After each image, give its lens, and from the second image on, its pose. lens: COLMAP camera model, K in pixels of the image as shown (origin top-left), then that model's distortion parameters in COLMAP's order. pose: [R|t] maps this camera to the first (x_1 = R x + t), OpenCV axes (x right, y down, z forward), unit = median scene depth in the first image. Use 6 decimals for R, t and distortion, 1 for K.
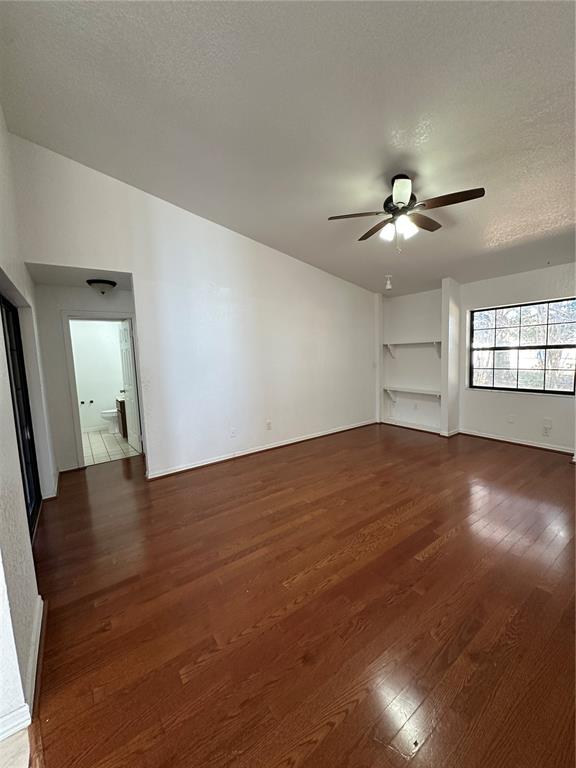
lens RADIAL K [[304.8, 0, 289.8], [0, 304.8, 380.9], [0, 0, 1]] dist [-0.005389, 0.000878]
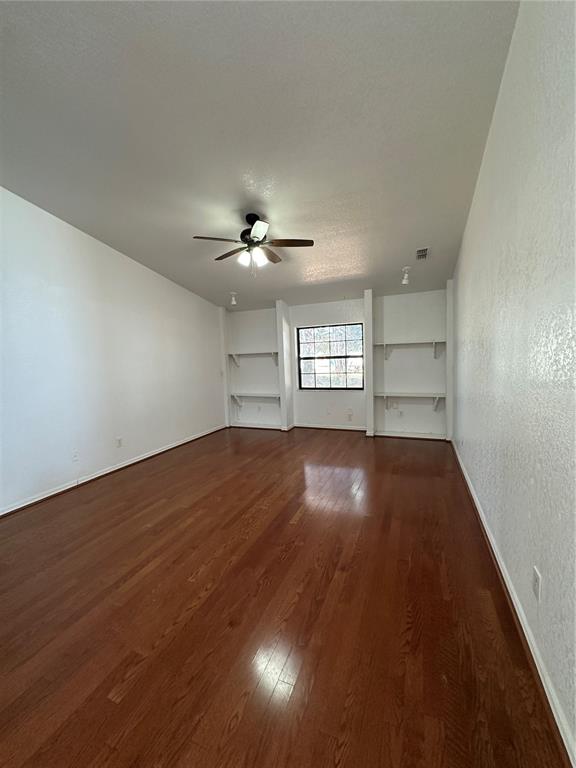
lens RADIAL K [[304.8, 0, 290.6], [0, 304.8, 378.8], [0, 0, 1]] dist [-0.005389, 0.000878]
pose [[0.848497, -0.035049, 0.528038, -0.164753], [0.056943, 0.998058, -0.025253, 0.014711], [-0.526127, 0.051495, 0.848845, -0.070073]]
